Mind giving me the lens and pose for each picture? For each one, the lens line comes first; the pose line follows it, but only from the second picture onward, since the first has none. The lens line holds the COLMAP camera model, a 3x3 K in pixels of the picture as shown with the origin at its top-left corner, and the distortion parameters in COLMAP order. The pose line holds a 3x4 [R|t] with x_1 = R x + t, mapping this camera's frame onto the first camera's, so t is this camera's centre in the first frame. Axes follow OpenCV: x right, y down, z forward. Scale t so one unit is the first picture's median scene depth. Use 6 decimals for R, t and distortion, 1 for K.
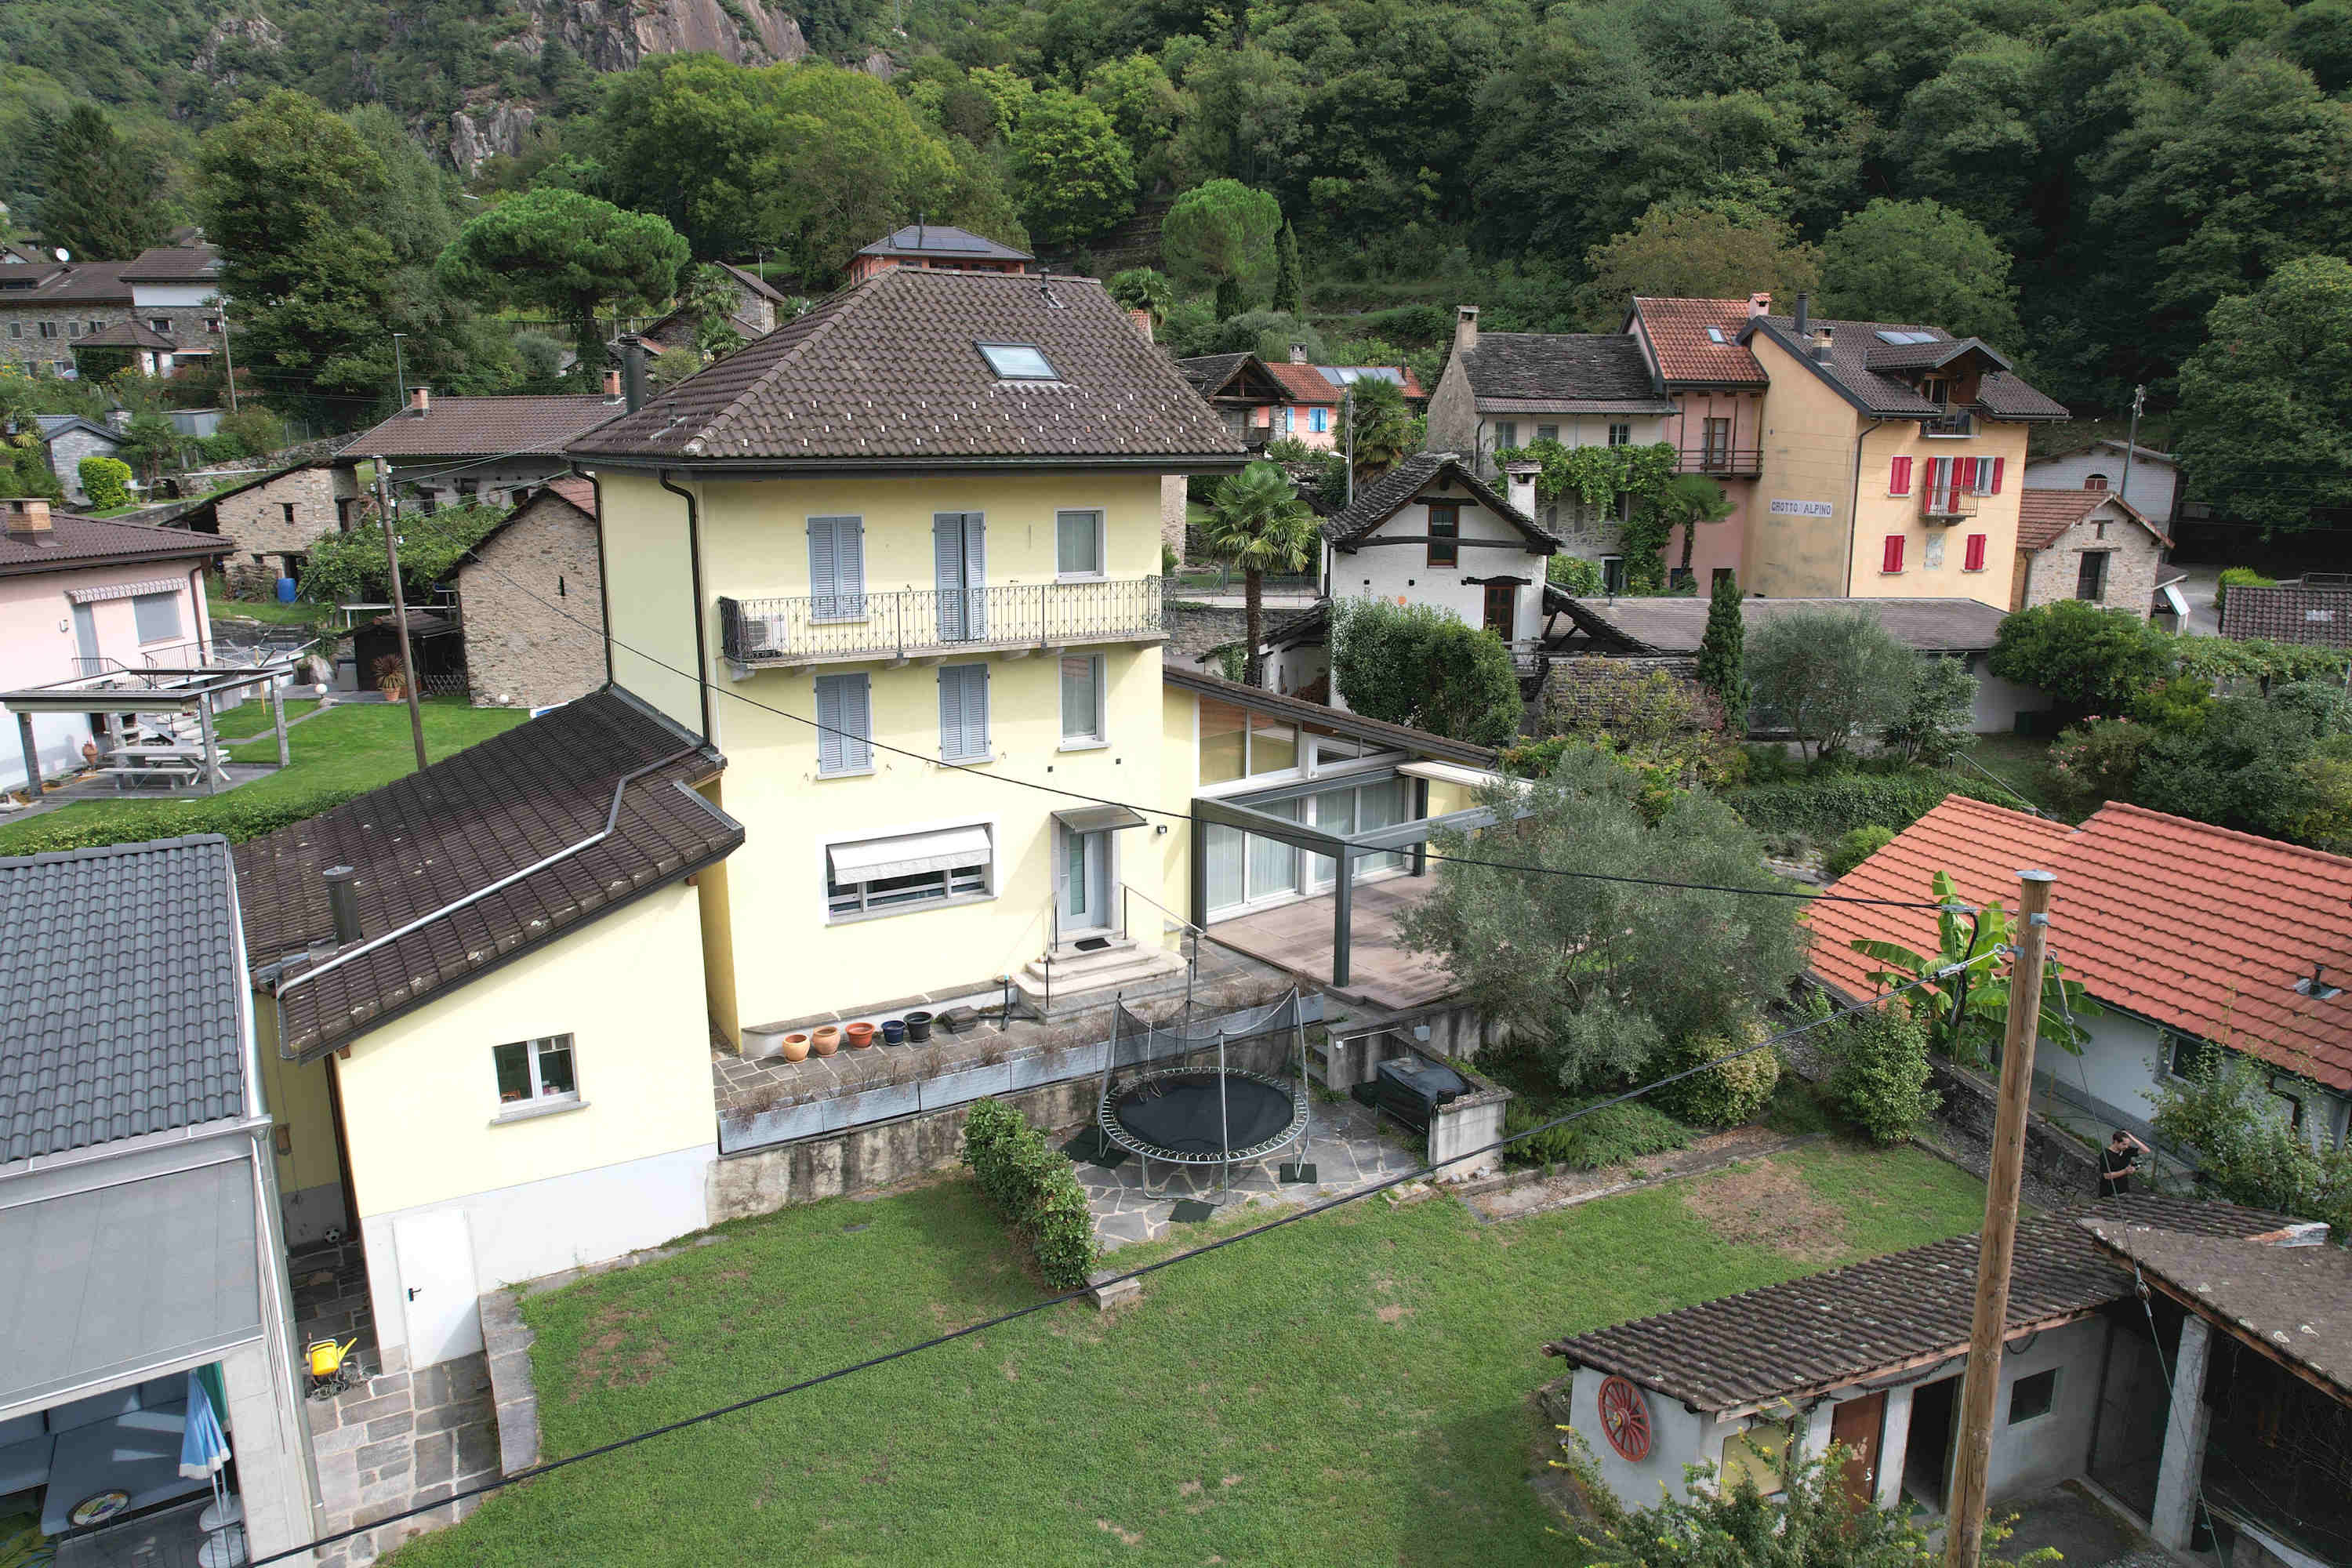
lens RADIAL K [[1507.6, 0, 1167.6], [0, 1507.6, 779.6], [0, 0, 1]] dist [-0.086065, 0.079242]
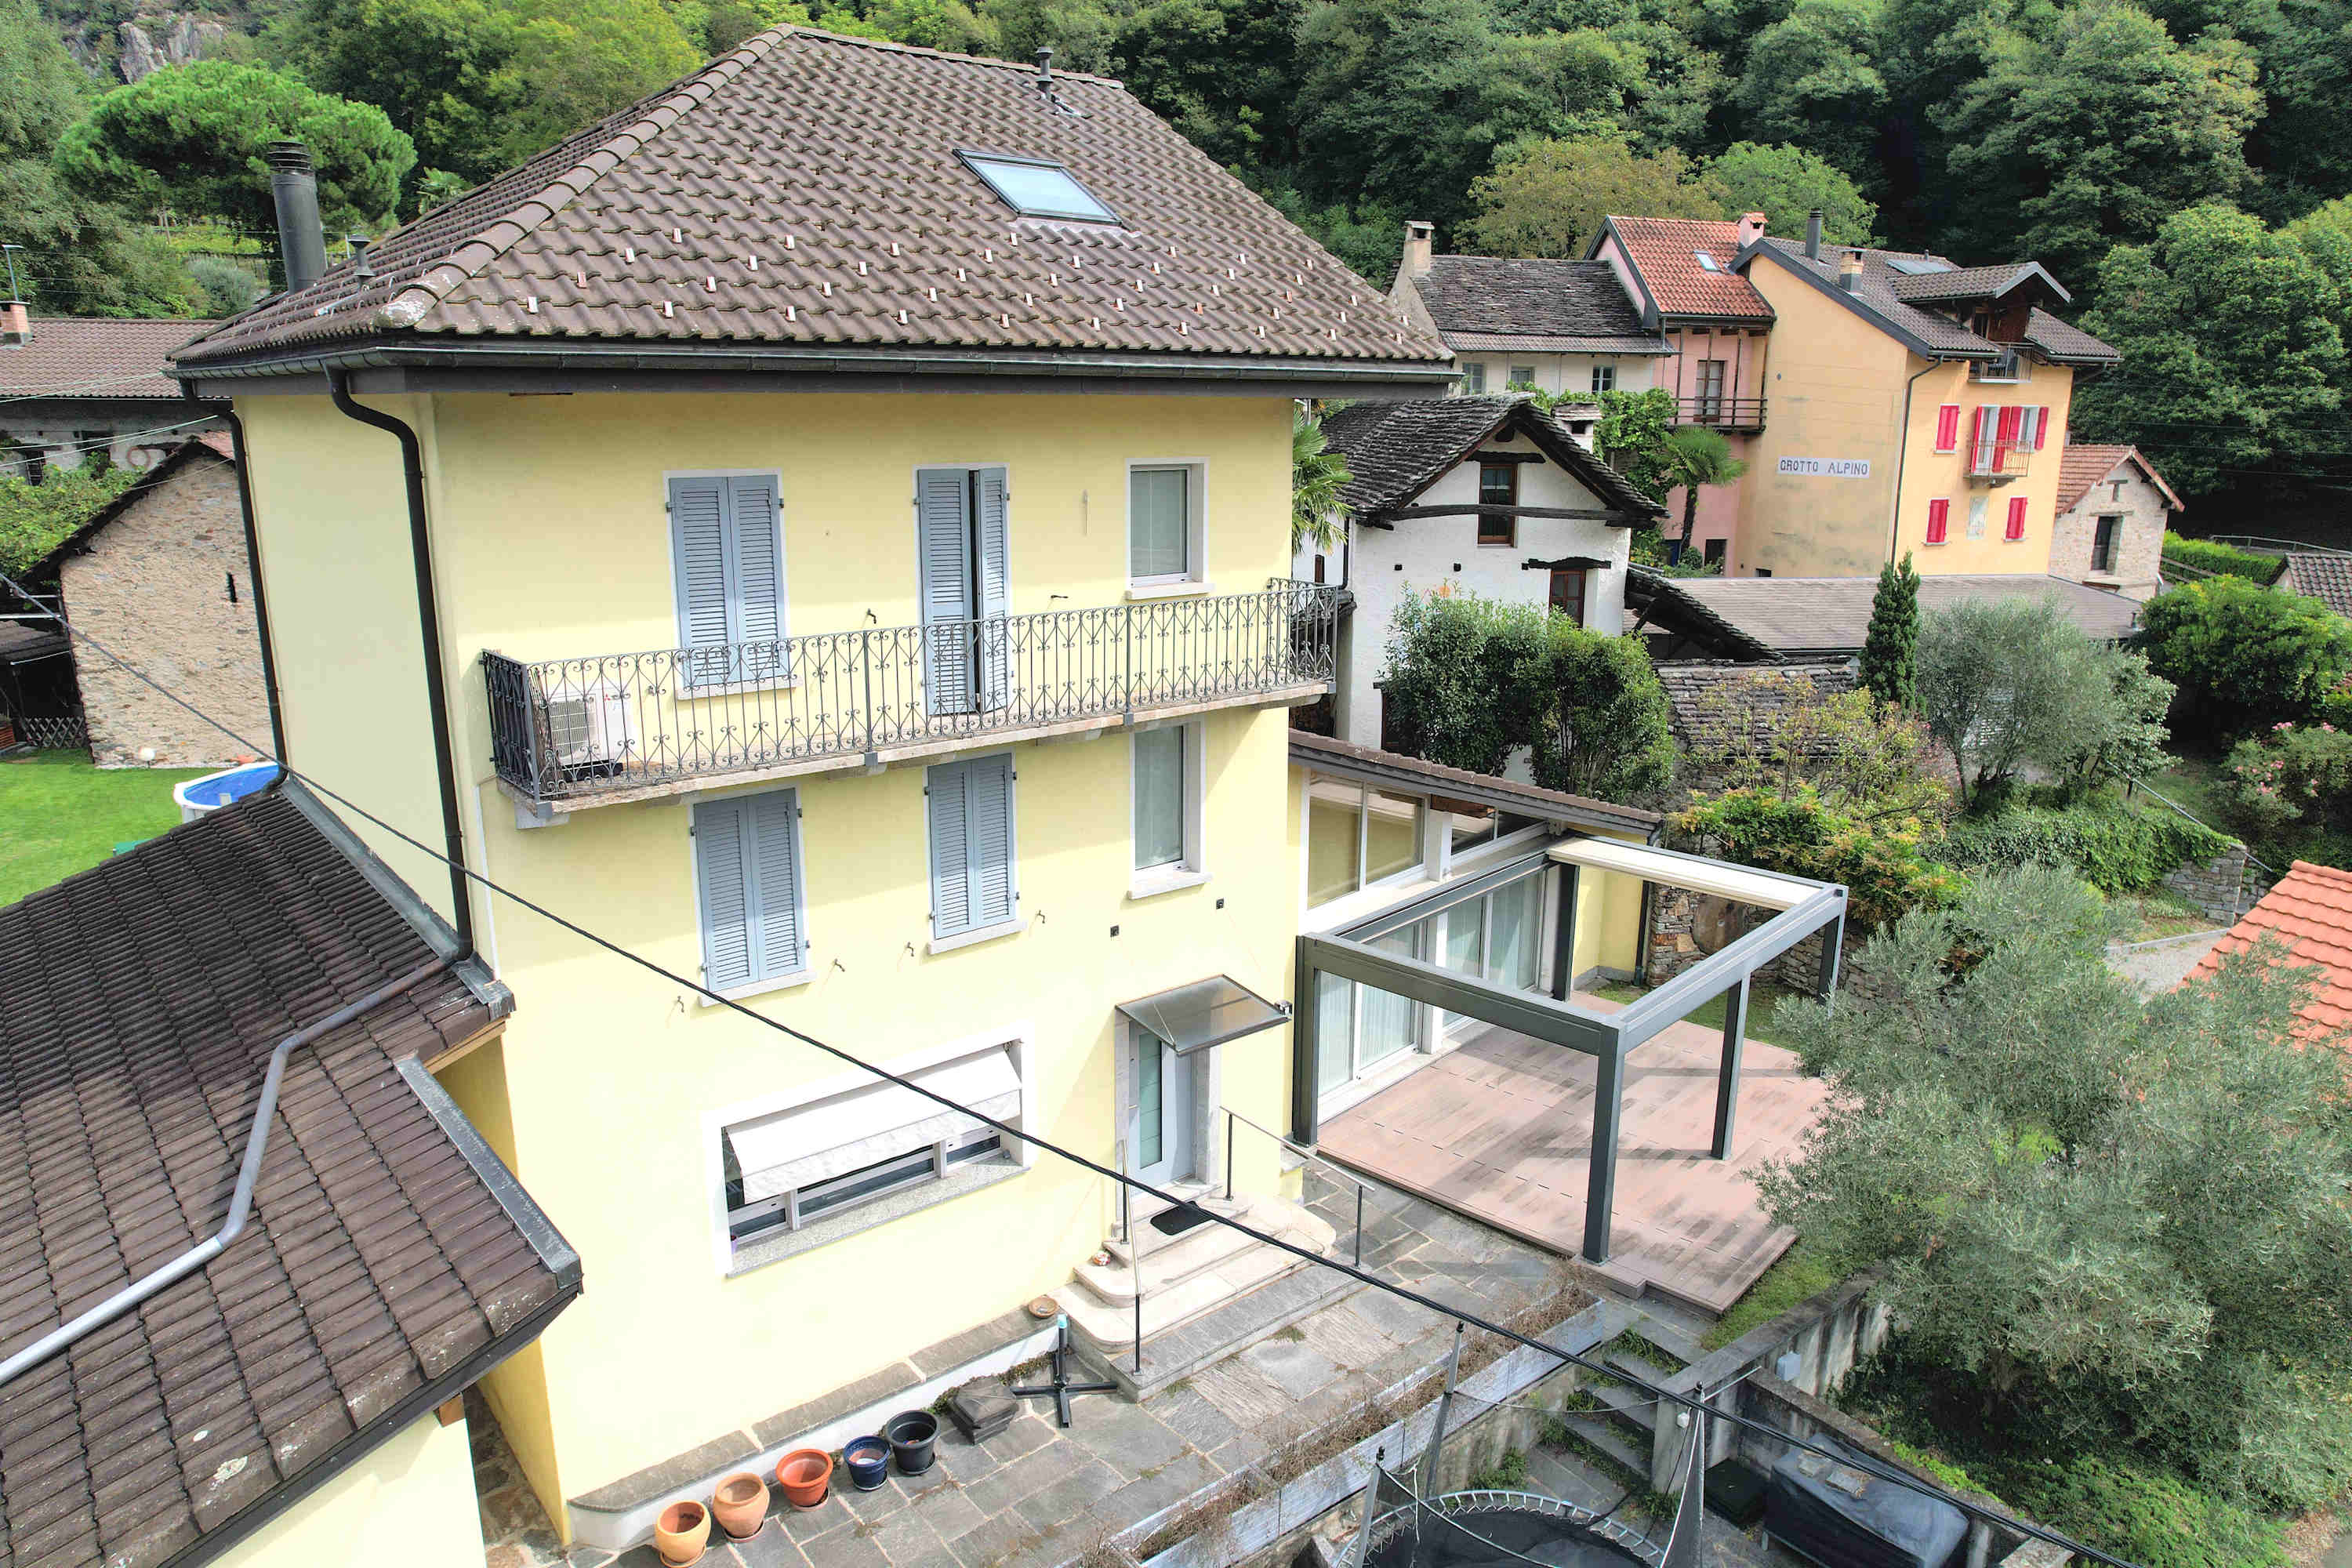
lens RADIAL K [[1507.6, 0, 1167.6], [0, 1507.6, 779.6], [0, 0, 1]] dist [-0.086065, 0.079242]
pose [[0.989167, -0.032948, 0.143050, -0.087702], [0.029853, 0.999273, 0.023729, -0.048529], [-0.143728, -0.019202, 0.989431, 0.287478]]
